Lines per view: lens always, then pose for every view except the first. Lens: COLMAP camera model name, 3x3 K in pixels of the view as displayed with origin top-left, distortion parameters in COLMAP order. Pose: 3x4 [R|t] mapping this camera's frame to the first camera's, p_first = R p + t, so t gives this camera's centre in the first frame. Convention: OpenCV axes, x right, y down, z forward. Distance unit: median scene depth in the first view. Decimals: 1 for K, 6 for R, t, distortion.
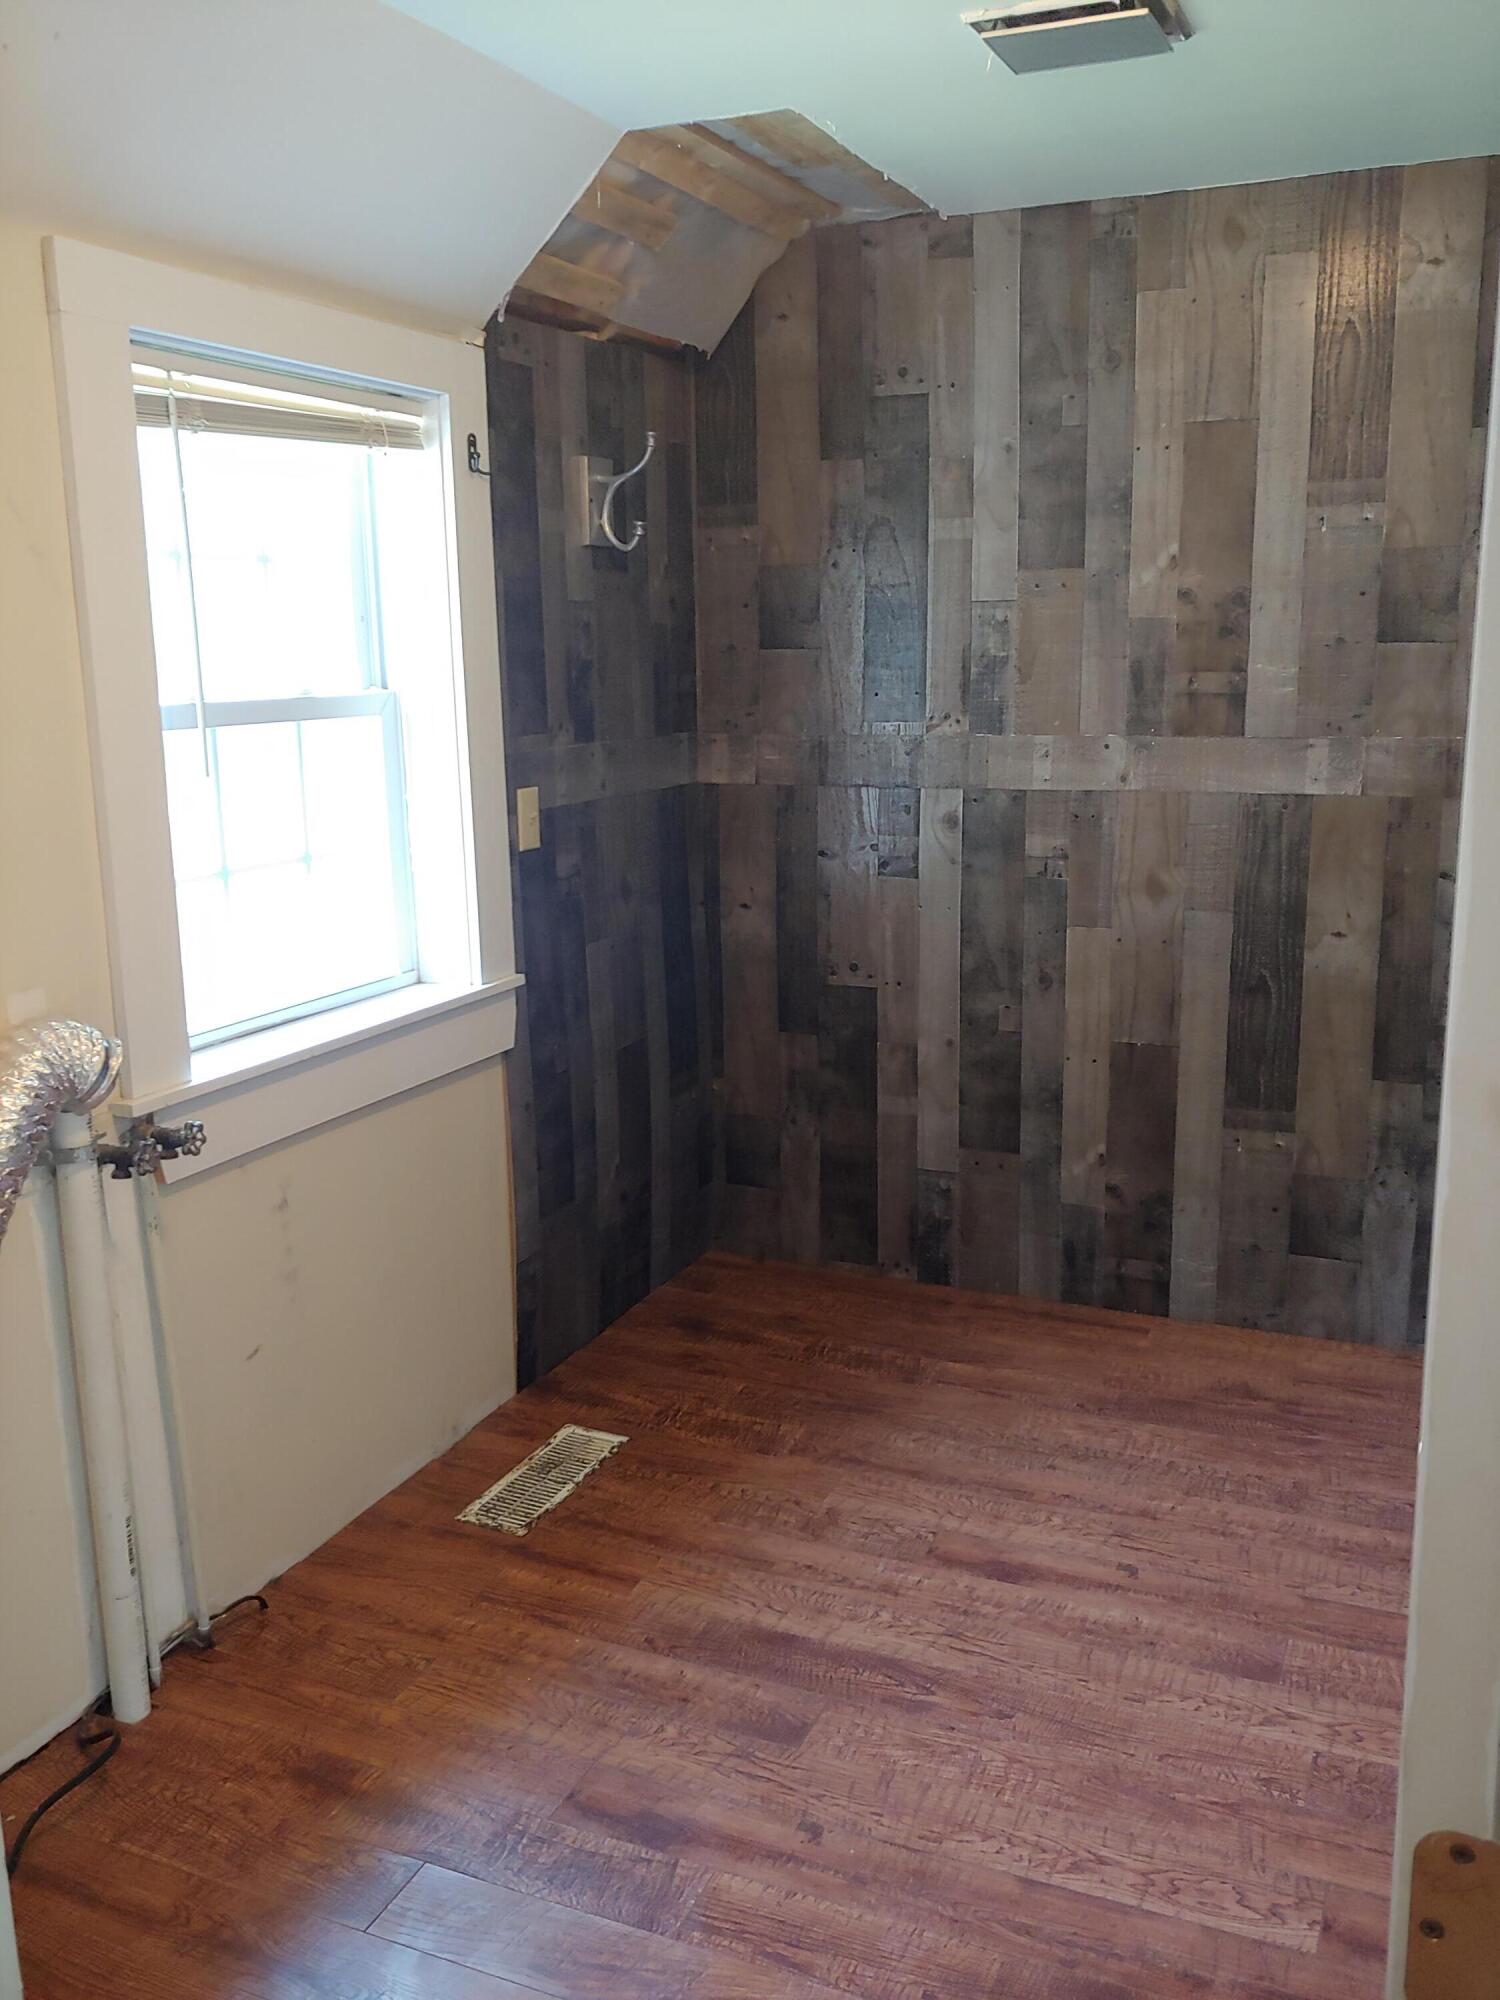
lens RADIAL K [[1756.5, 0, 750.0], [0, 1756.5, 1000.0], [0, 0, 1]] dist [-0.005205, -0.004329]
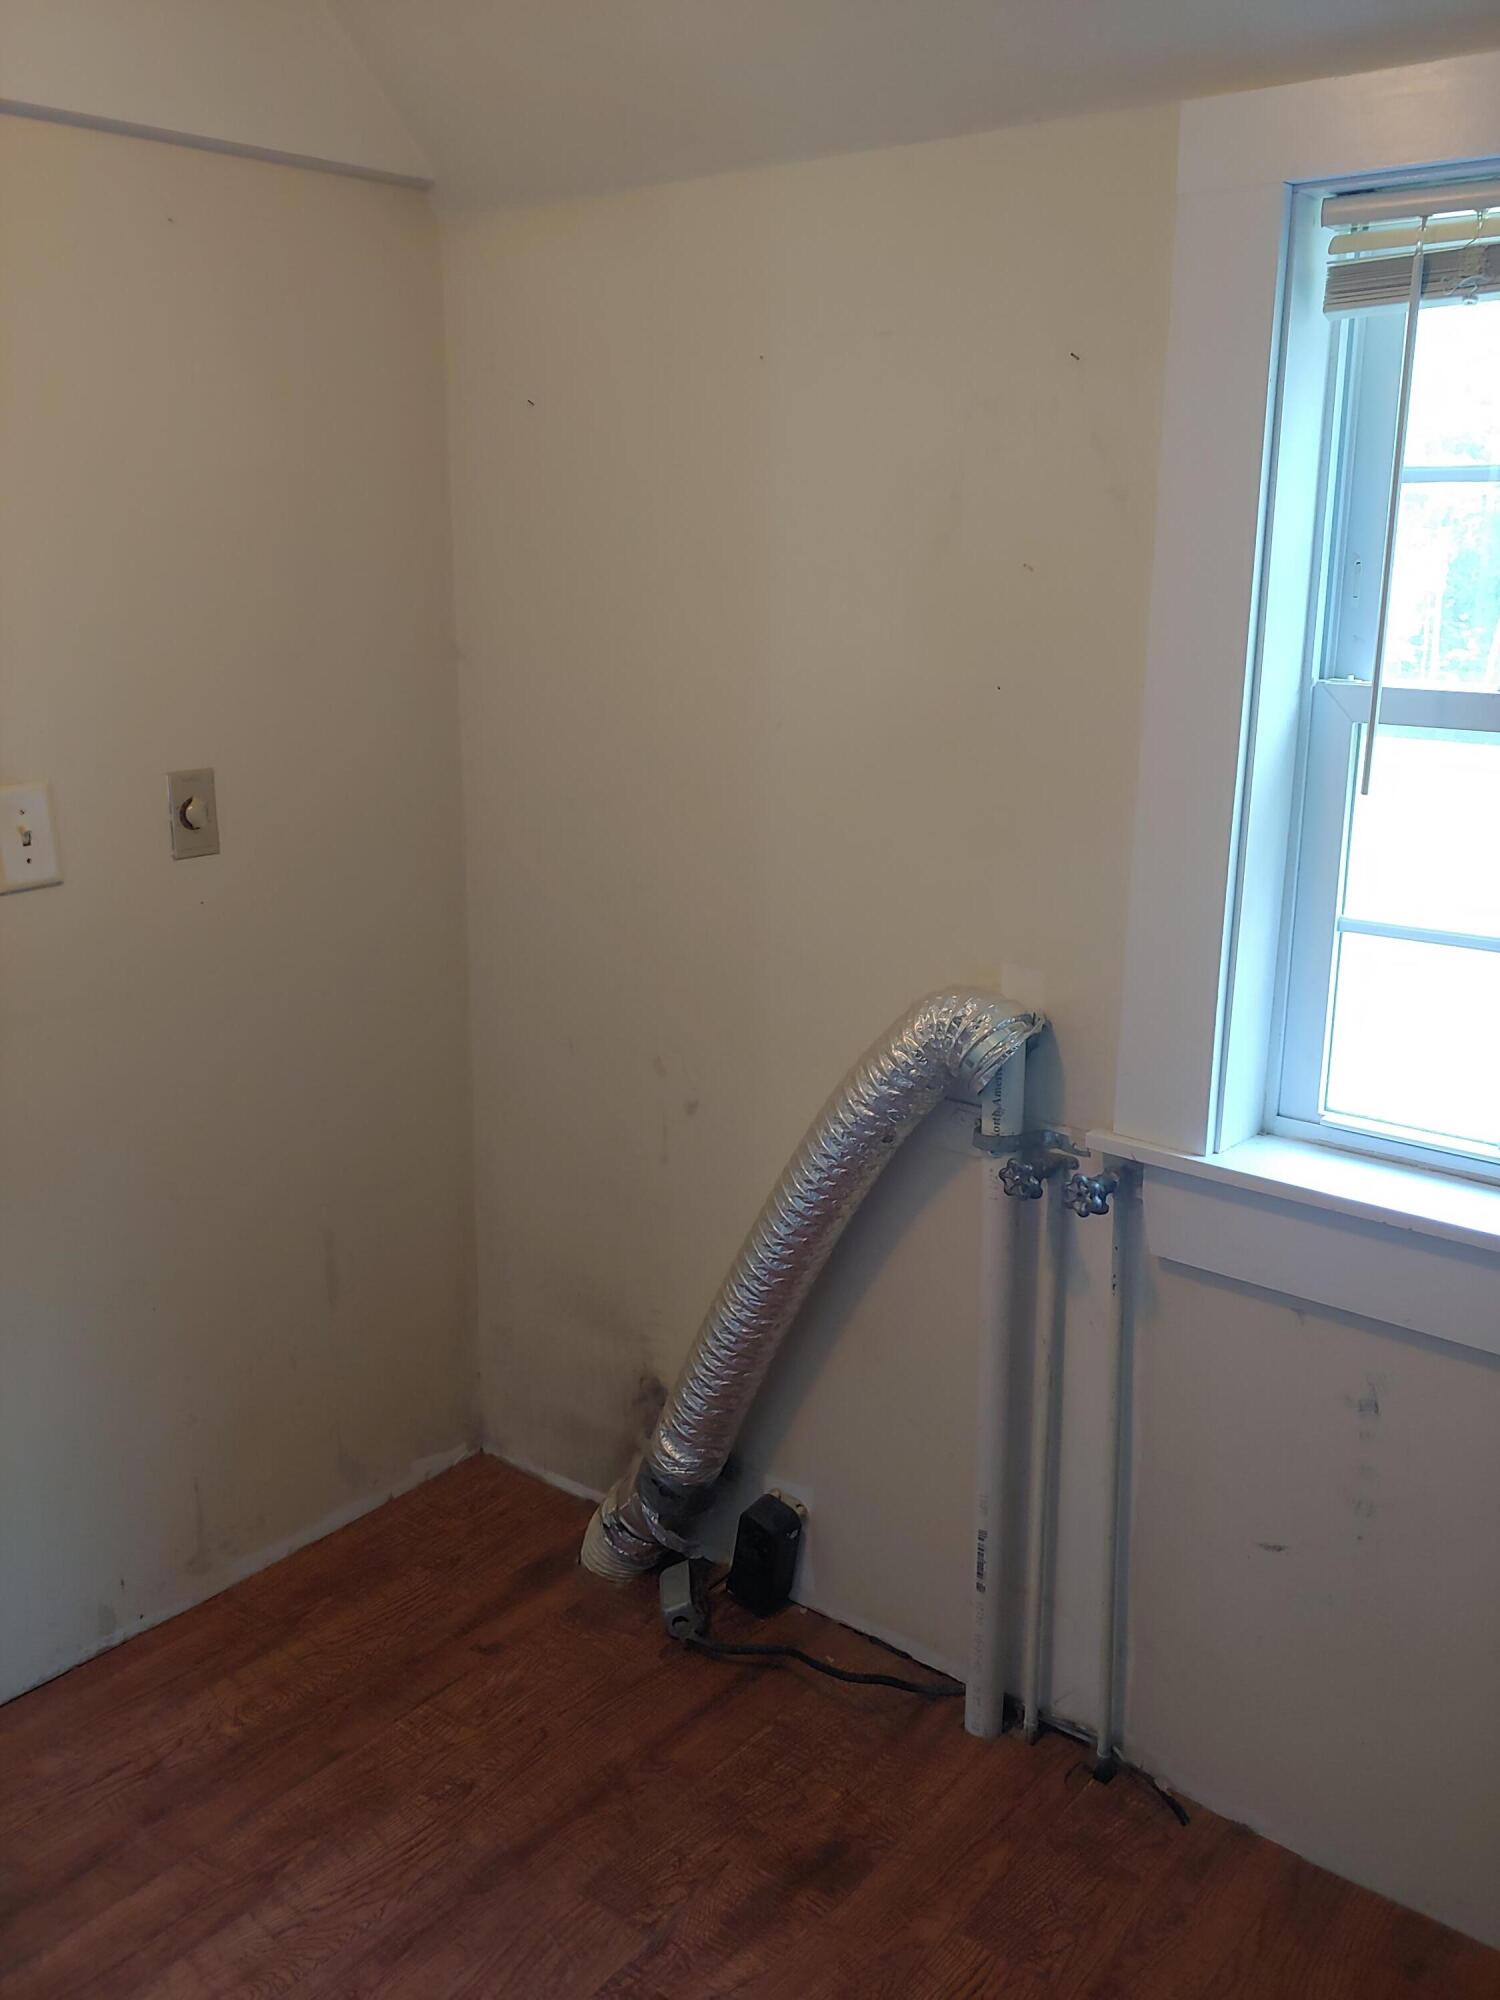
lens RADIAL K [[1756.5, 0, 750.0], [0, 1756.5, 1000.0], [0, 0, 1]] dist [-0.005205, -0.004329]
pose [[-0.281042, 0.242328, -0.928597, 0.422927], [-0.209101, 0.928887, 0.305689, -0.200545], [0.936639, 0.280082, -0.210385, 0.878897]]
